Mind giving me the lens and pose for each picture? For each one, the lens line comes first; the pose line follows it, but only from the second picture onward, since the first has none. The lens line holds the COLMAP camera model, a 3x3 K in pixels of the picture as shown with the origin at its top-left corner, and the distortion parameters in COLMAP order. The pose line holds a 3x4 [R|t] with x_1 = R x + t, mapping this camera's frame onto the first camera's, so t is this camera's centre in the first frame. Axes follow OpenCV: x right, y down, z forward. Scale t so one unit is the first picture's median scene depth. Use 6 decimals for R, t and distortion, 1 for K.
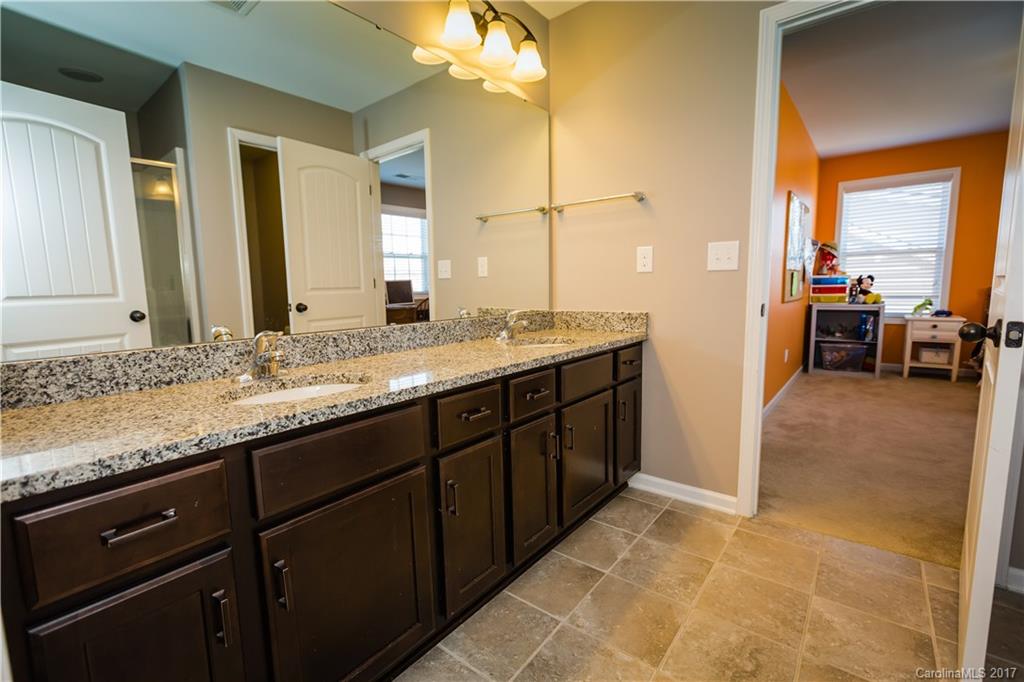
lens RADIAL K [[454.6, 0, 512.0], [0, 454.6, 341.0], [0, 0, 1]] dist [0.000871, 0.000078]
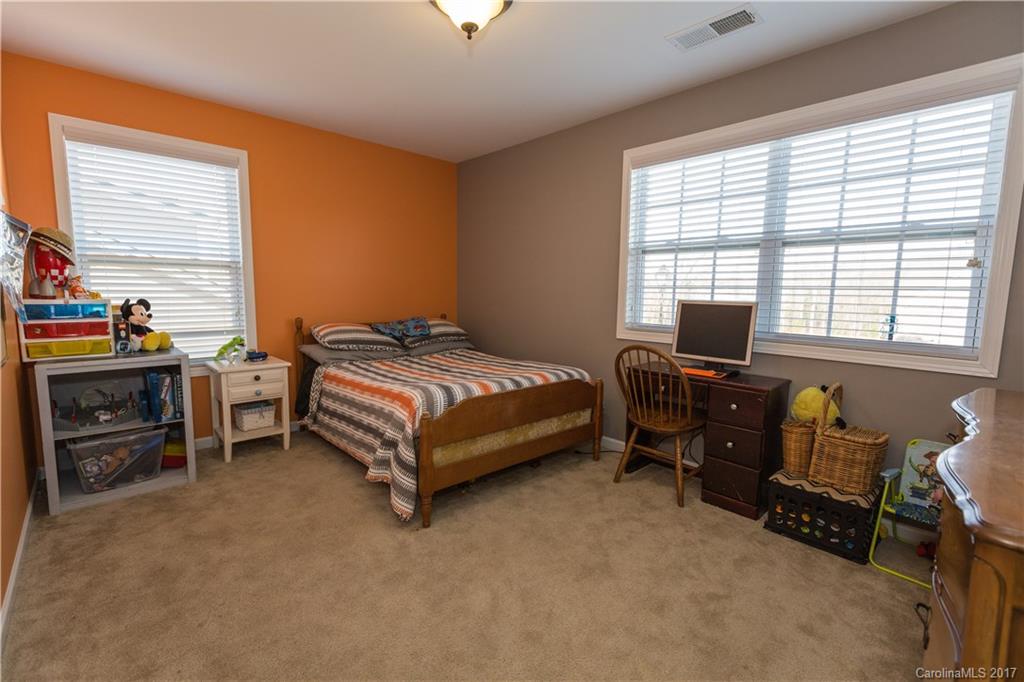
lens RADIAL K [[454.6, 0, 512.0], [0, 454.6, 341.0], [0, 0, 1]] dist [0.000871, 0.000078]
pose [[0.145648, -0.084911, 0.985686, 0.293867], [0.107531, 0.991766, 0.069546, -0.084905], [-0.983475, 0.095863, 0.153579, 0.472459]]
